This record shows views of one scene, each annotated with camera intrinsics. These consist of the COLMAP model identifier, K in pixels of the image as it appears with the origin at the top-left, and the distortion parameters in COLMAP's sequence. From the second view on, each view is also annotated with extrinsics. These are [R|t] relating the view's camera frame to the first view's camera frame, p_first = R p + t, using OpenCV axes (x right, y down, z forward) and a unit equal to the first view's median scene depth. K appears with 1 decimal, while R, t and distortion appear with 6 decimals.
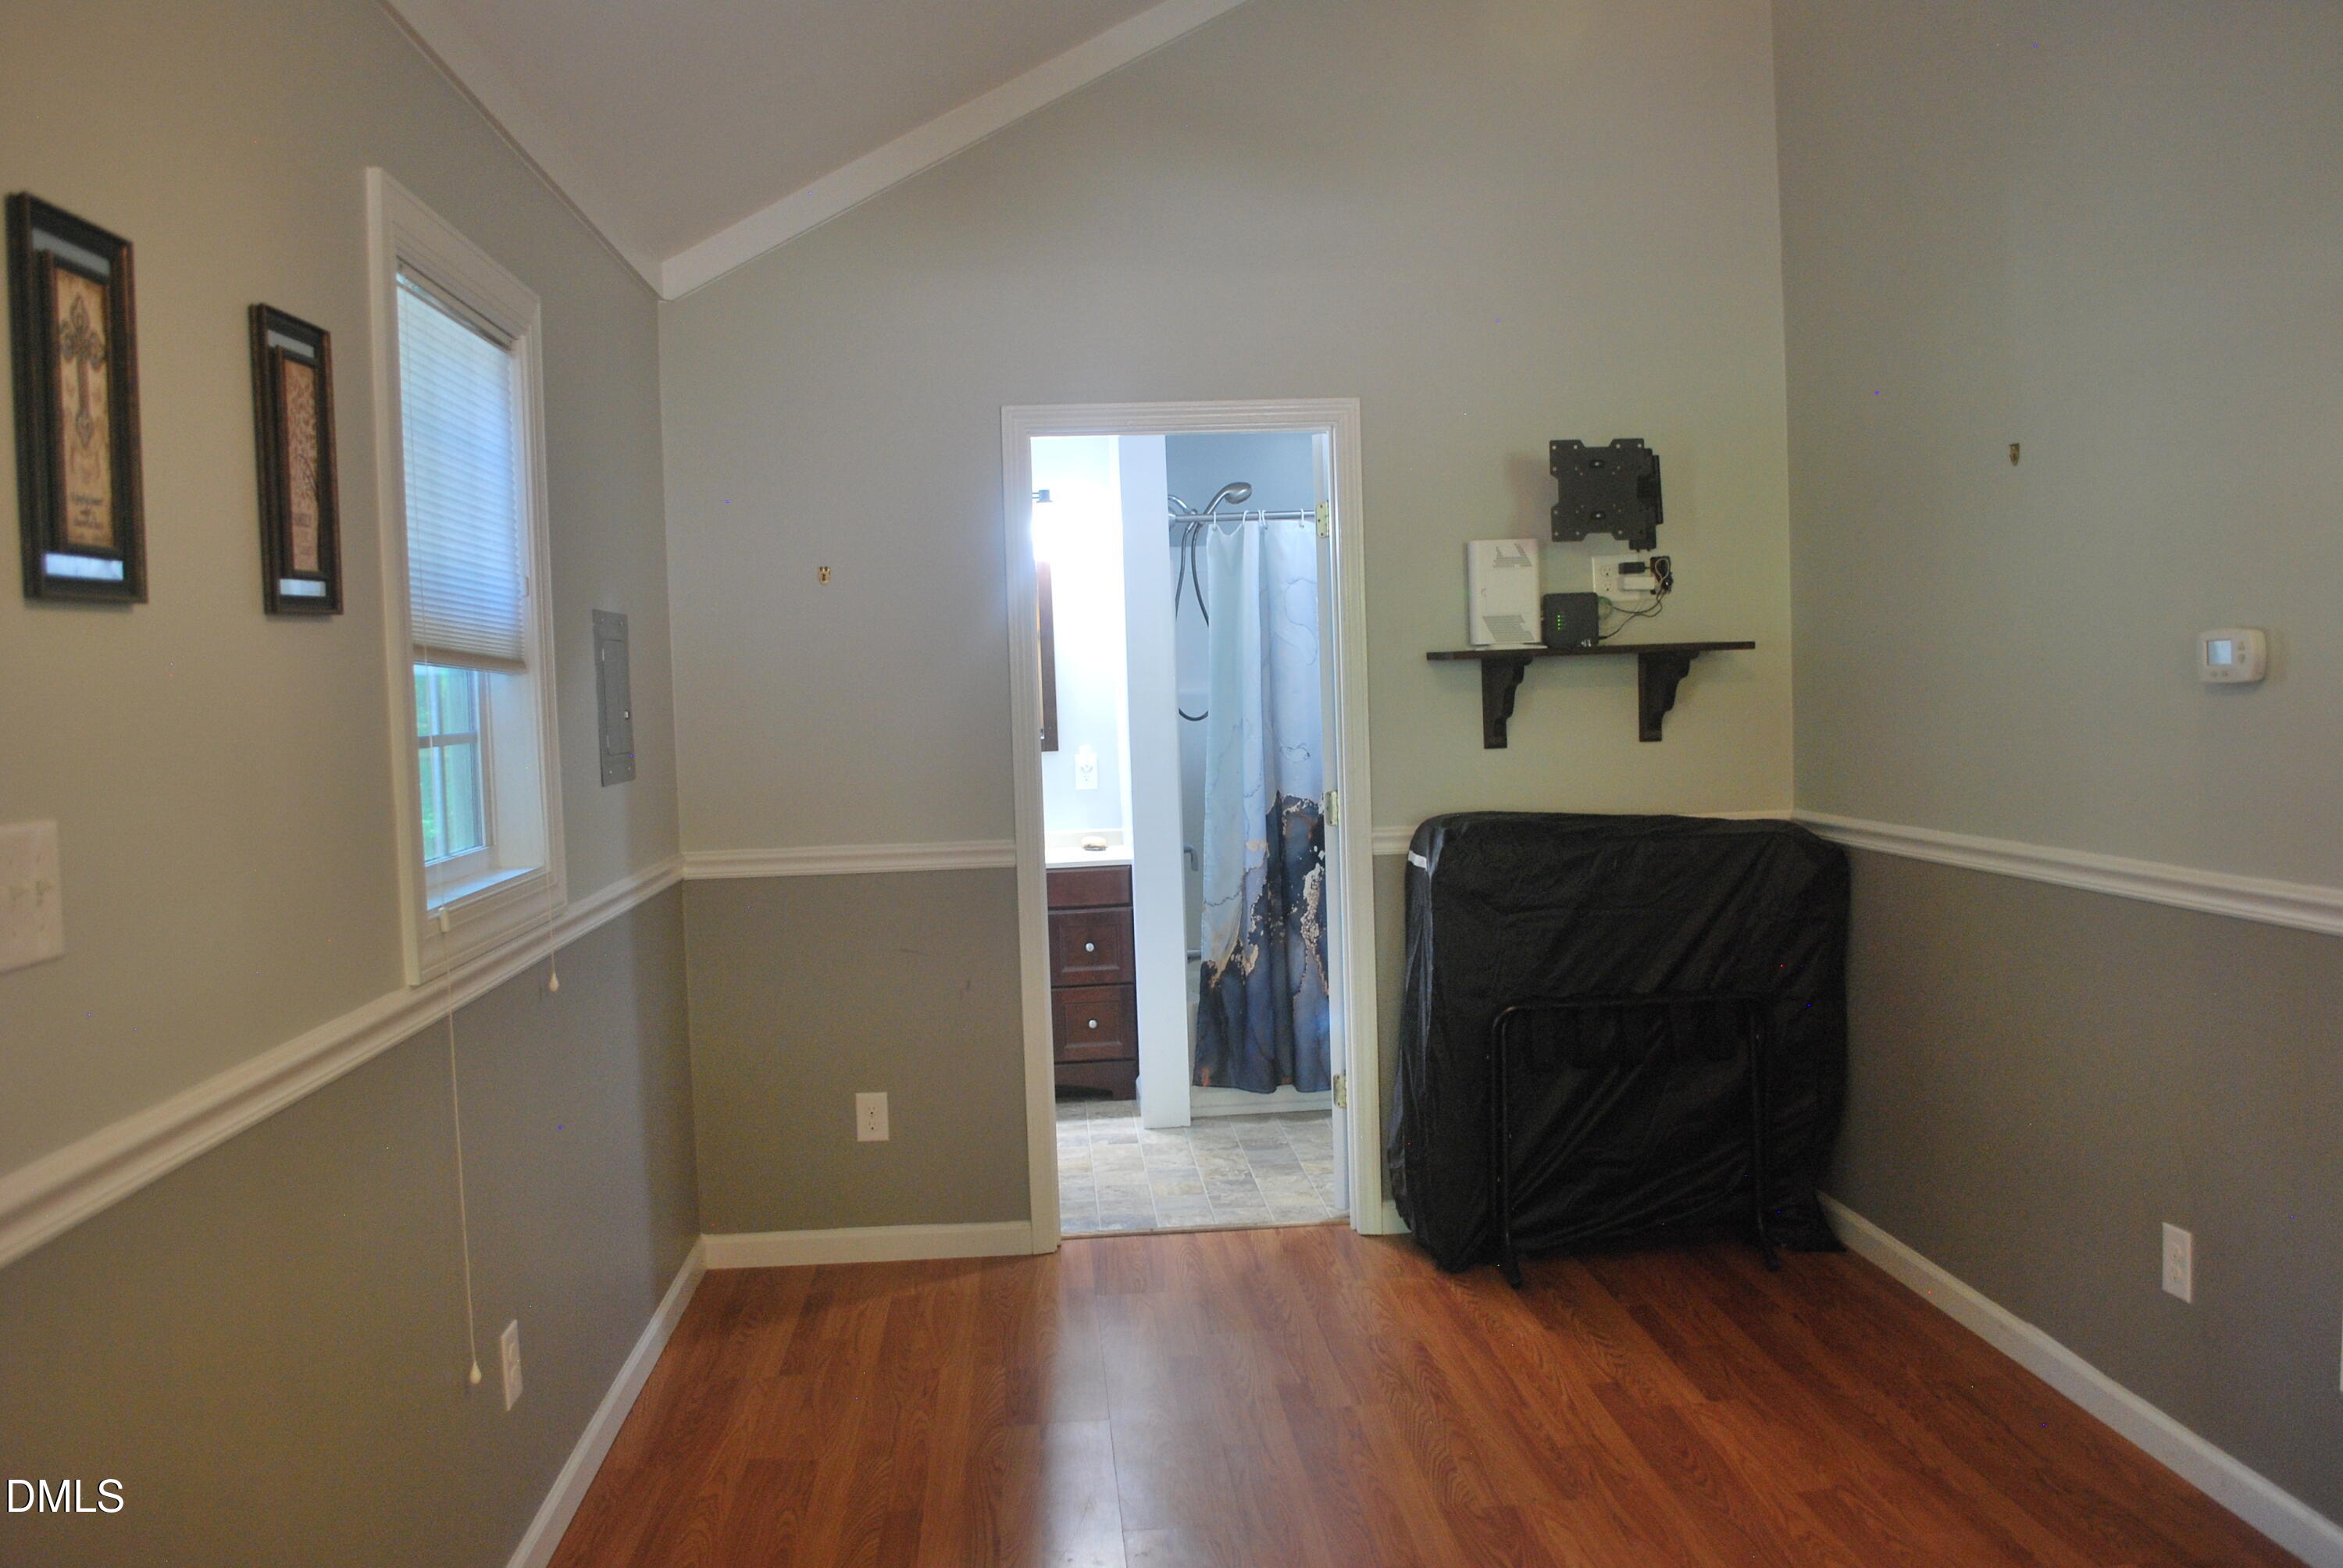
lens RADIAL K [[1856.8, 0, 1177.9], [0, 1856.8, 775.5], [0, 0, 1]] dist [-0.084226, 0.000811]
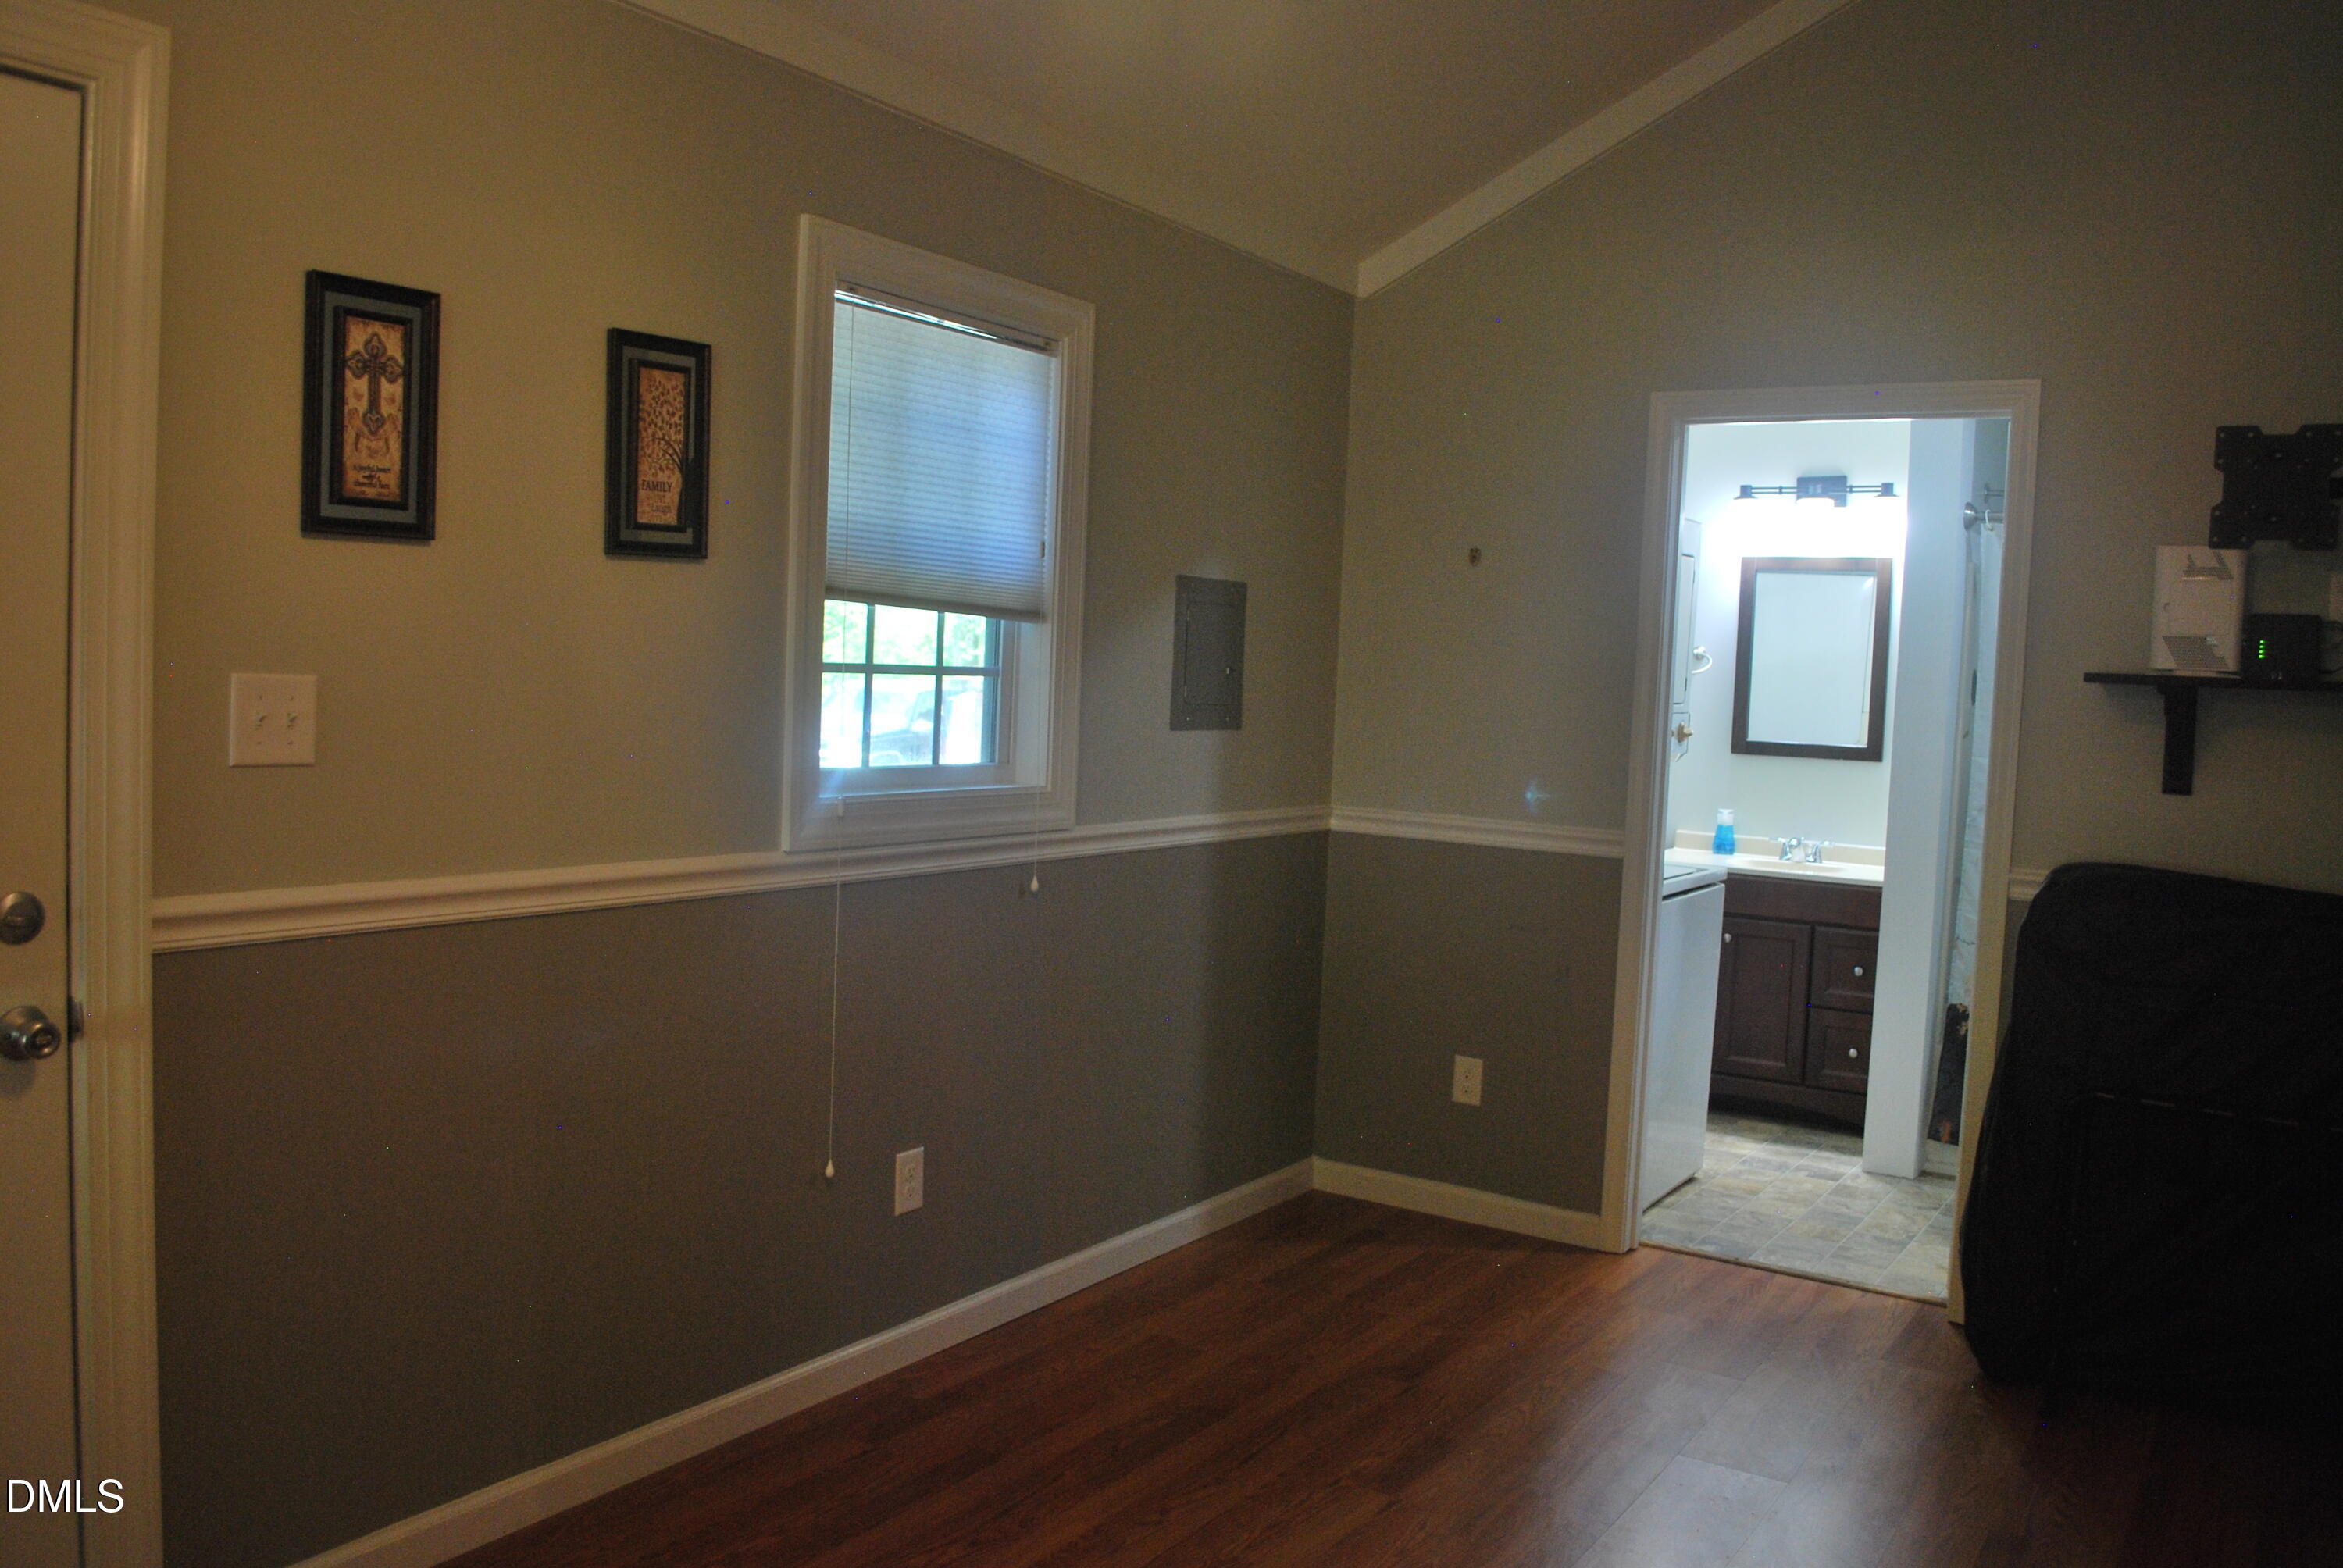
lens RADIAL K [[1856.8, 0, 1177.9], [0, 1856.8, 775.5], [0, 0, 1]] dist [-0.084226, 0.000811]
pose [[0.785402, 0.104730, -0.610062, 0.331940], [-0.101734, 0.994020, 0.039672, -0.009987], [0.610569, 0.030906, 0.791360, 0.077808]]
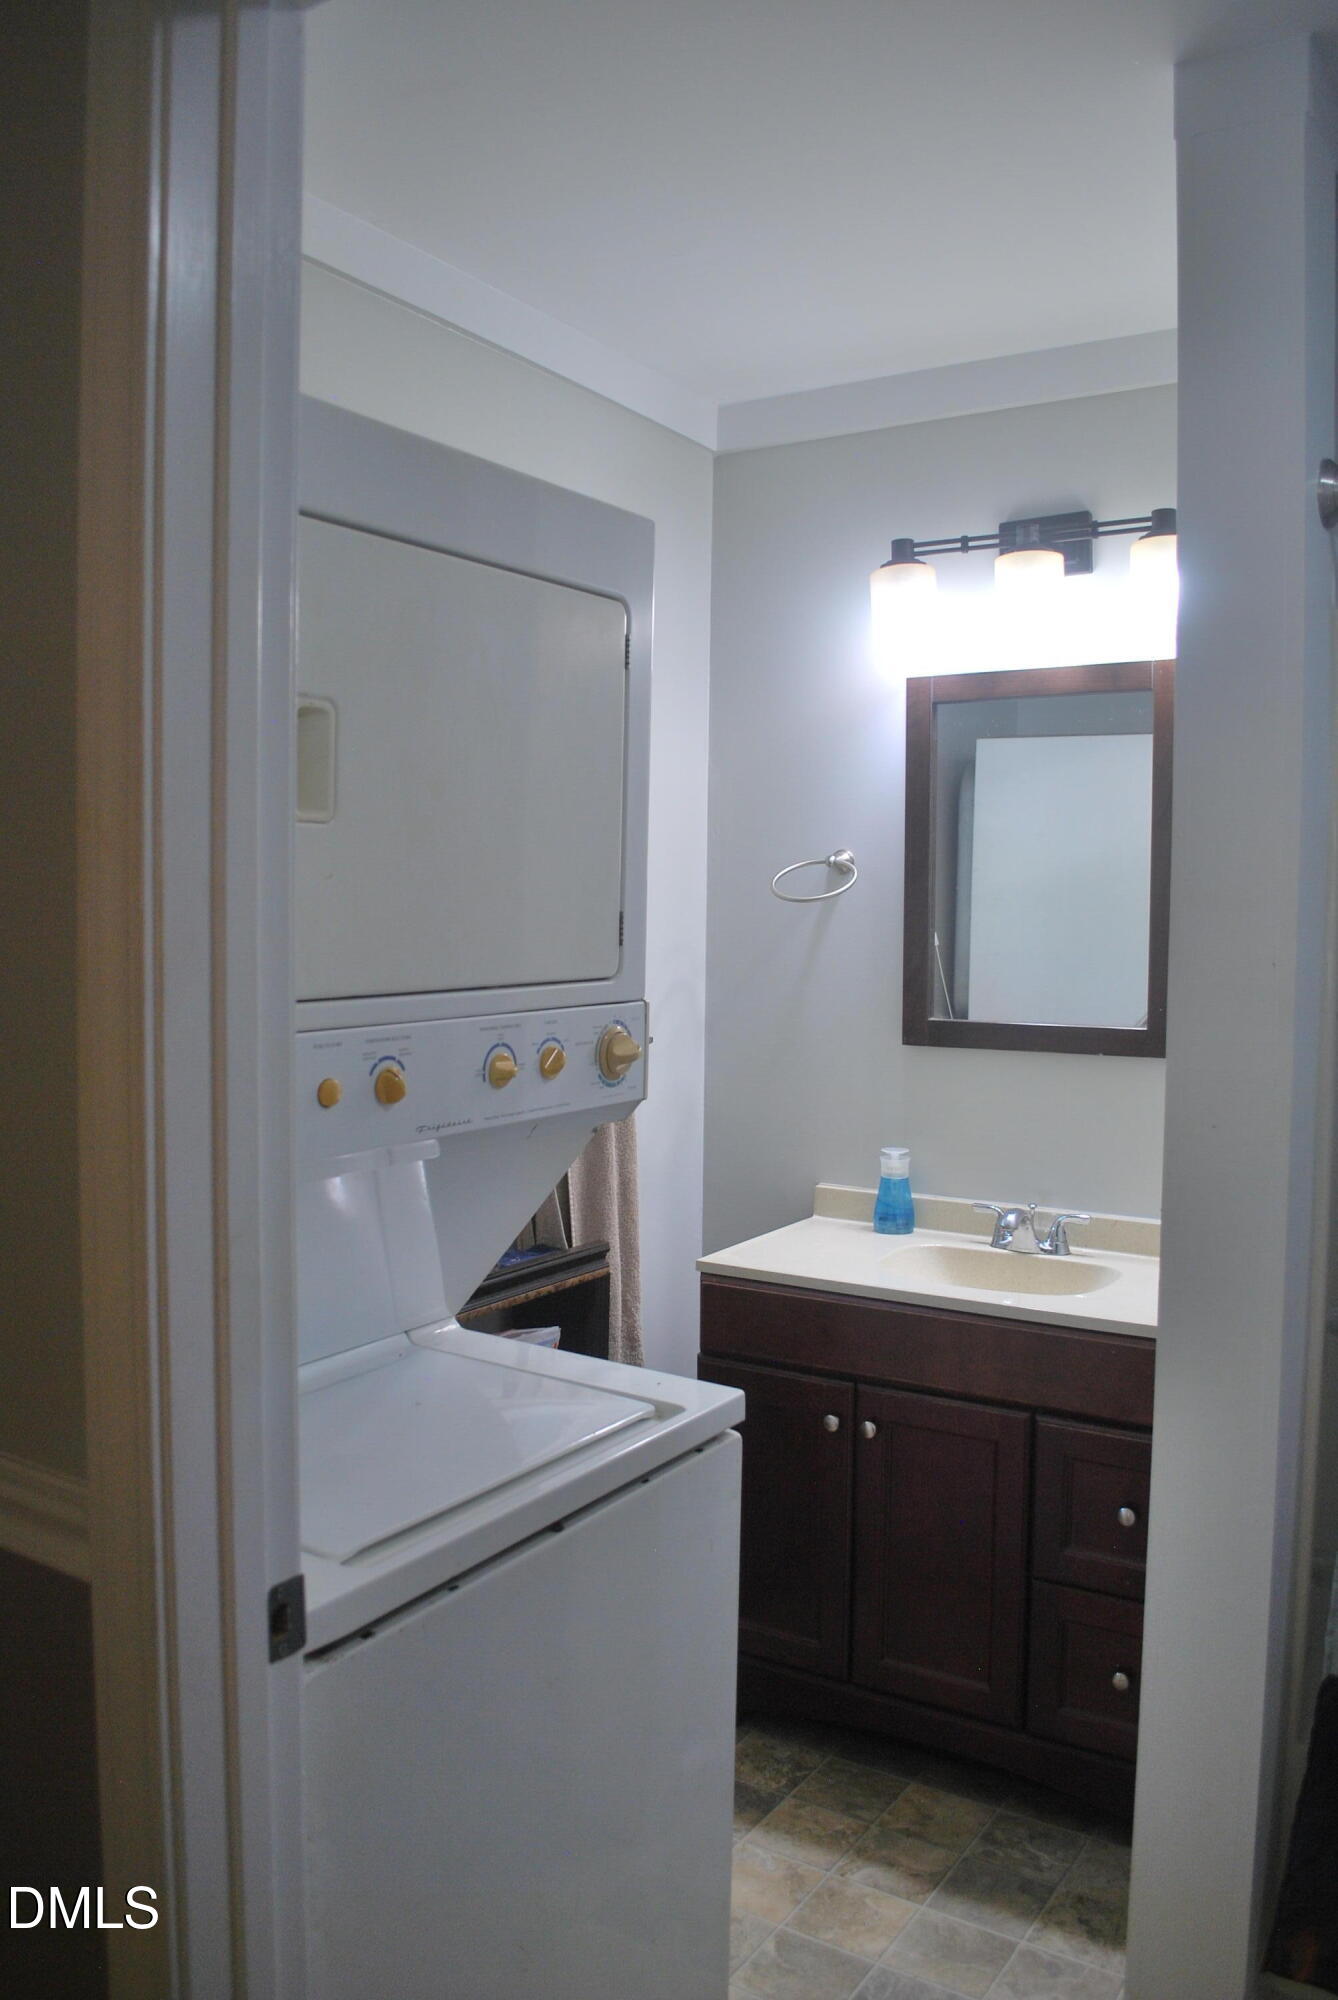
lens RADIAL K [[1585.1, 0, 669.0], [0, 1585.1, 1000.0], [0, 0, 1]] dist [-0.084226, 0.000811]
pose [[0.797176, 0.077590, -0.598741, 0.109128], [-0.070183, 0.996894, 0.035743, -0.050501], [0.599654, 0.013528, 0.800145, 0.895593]]
